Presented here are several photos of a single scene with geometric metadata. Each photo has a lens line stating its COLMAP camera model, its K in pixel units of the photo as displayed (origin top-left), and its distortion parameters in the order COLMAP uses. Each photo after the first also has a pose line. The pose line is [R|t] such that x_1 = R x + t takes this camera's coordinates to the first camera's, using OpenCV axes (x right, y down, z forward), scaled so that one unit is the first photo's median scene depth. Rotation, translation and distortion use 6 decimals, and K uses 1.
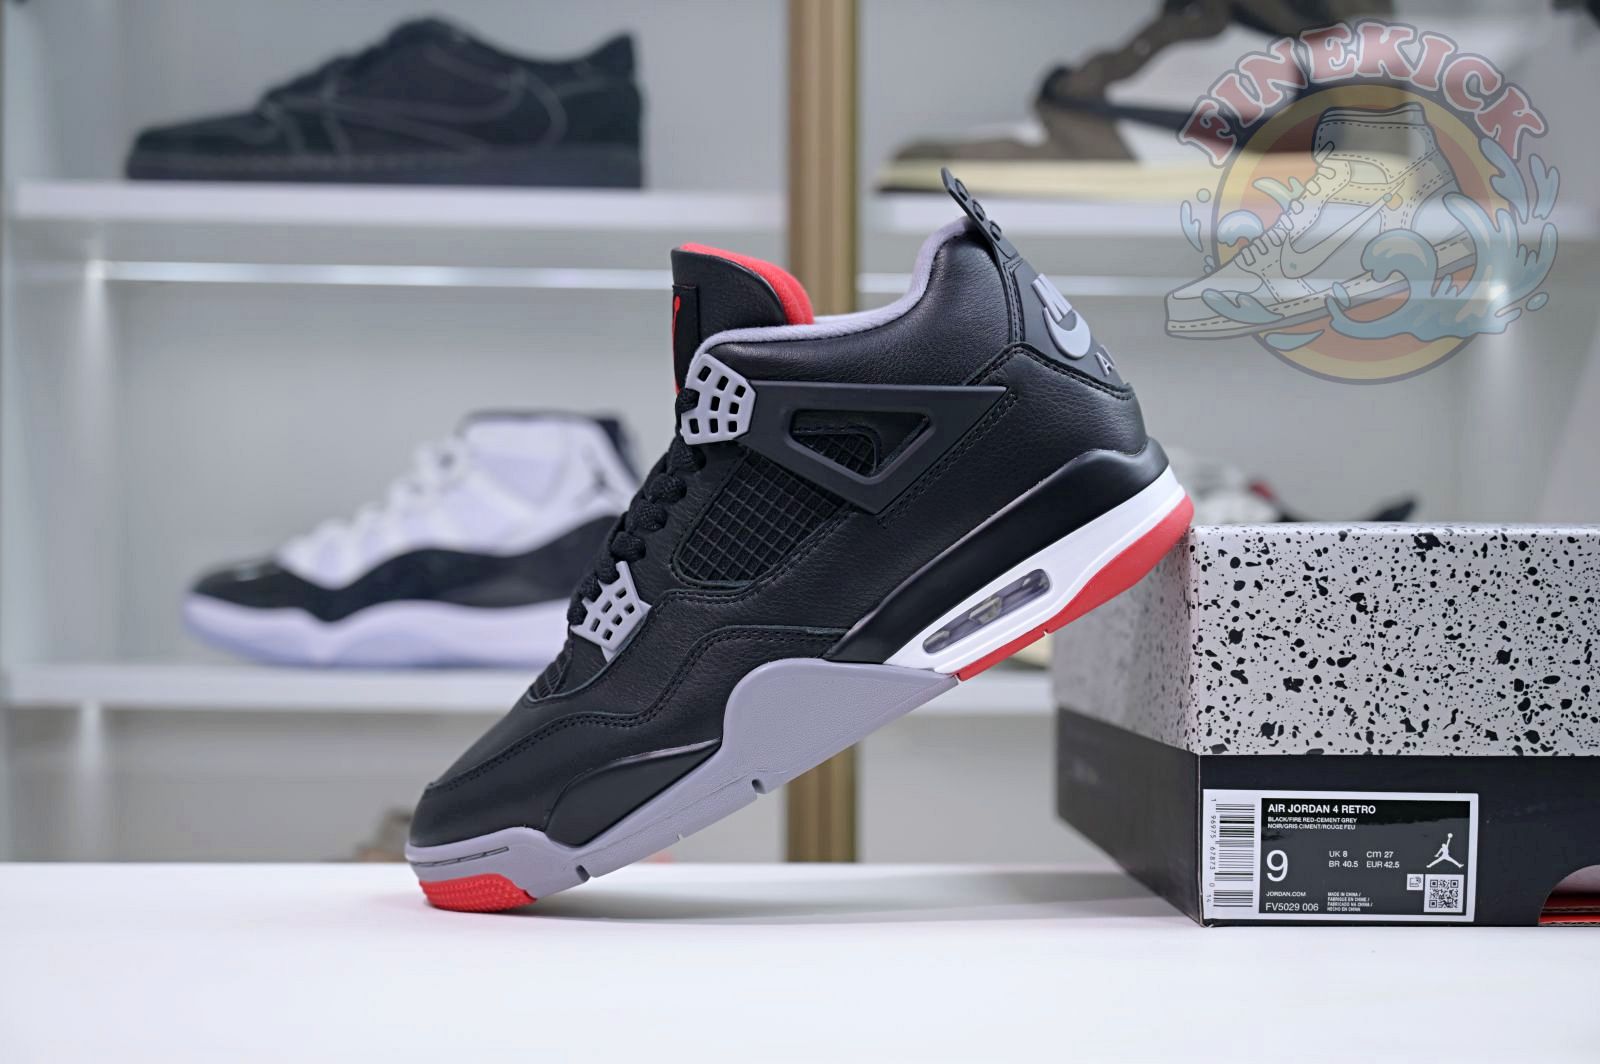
lens RADIAL K [[2427.4, 0, 800.2], [0, 2427.4, 533.6], [0, 0, 1]] dist [0.033047, 0.000000]
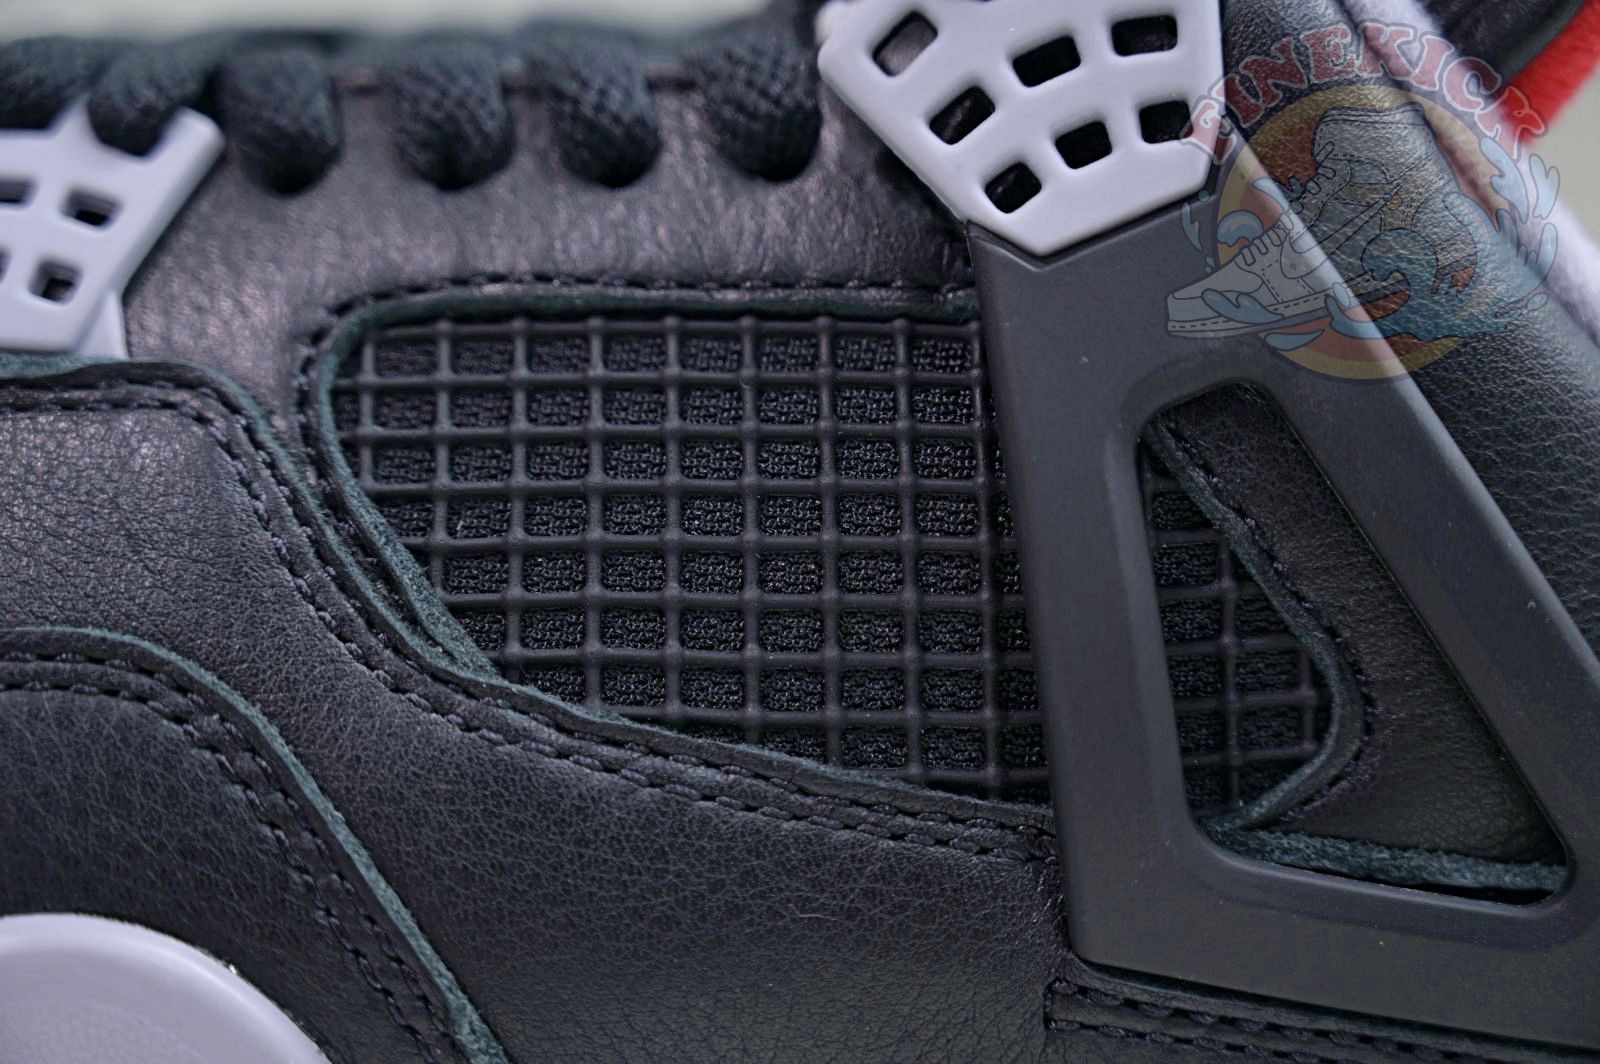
lens RADIAL K [[3408.1, 0, 783.8], [0, 3408.1, 538.5], [0, 0, 1]] dist [0.020017, 0.000000]
pose [[0.579687, 0.805535, 0.122786, -0.051808], [-0.808538, 0.587340, -0.036024, 0.002236], [-0.101136, -0.078394, 0.991779, 0.693532]]
